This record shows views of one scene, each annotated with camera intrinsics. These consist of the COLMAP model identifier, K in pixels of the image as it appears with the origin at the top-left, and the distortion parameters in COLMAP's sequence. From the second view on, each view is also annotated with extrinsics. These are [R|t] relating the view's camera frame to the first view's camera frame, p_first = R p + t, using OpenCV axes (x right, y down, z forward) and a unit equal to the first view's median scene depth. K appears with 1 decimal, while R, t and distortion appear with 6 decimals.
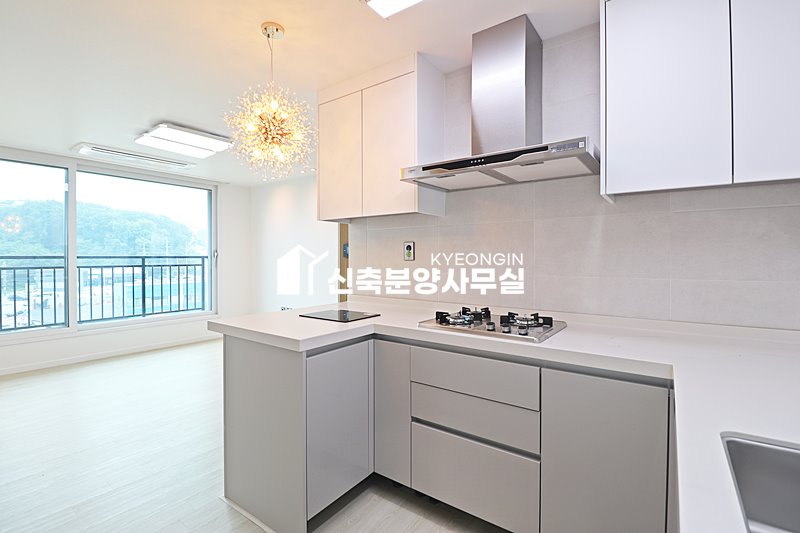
lens RADIAL K [[366.6, 0, 399.5], [0, 366.6, 259.4], [0, 0, 1]] dist [-0.001247, -0.012521]
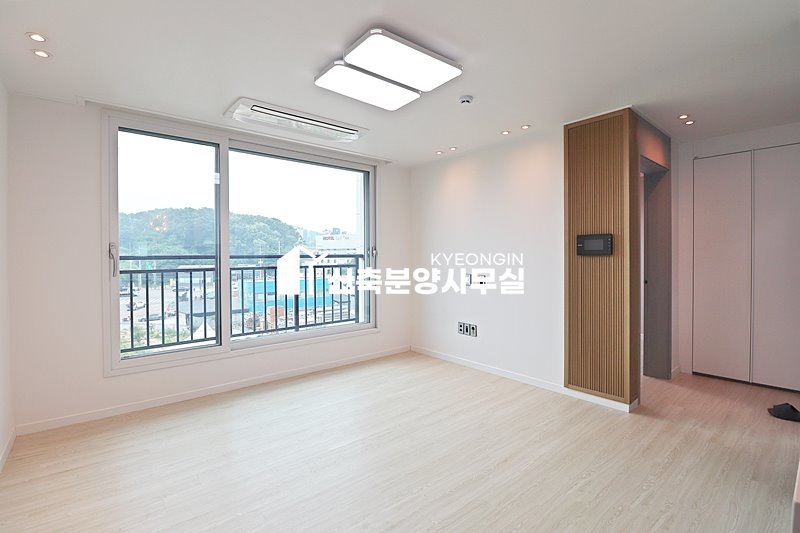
lens RADIAL K [[369.8, 0, 400.0], [0, 369.8, 259.1], [0, 0, 1]] dist [-0.000758, -0.013945]
pose [[0.970022, -0.002734, -0.243002, -0.336233], [0.003752, 0.999986, 0.003728, -0.002703], [0.242989, -0.004528, 0.970019, 0.314203]]
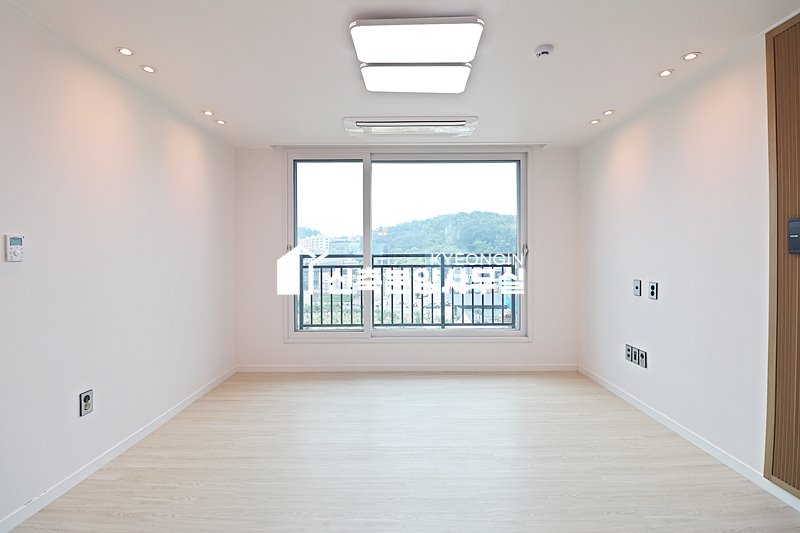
lens RADIAL K [[366.6, 0, 399.5], [0, 366.6, 259.4], [0, 0, 1]] dist [-0.001247, -0.012521]
pose [[0.588079, 0.005146, -0.808787, -0.102423], [0.000723, 0.999976, 0.006888, -0.003695], [0.808803, -0.004635, 0.588061, 0.521623]]
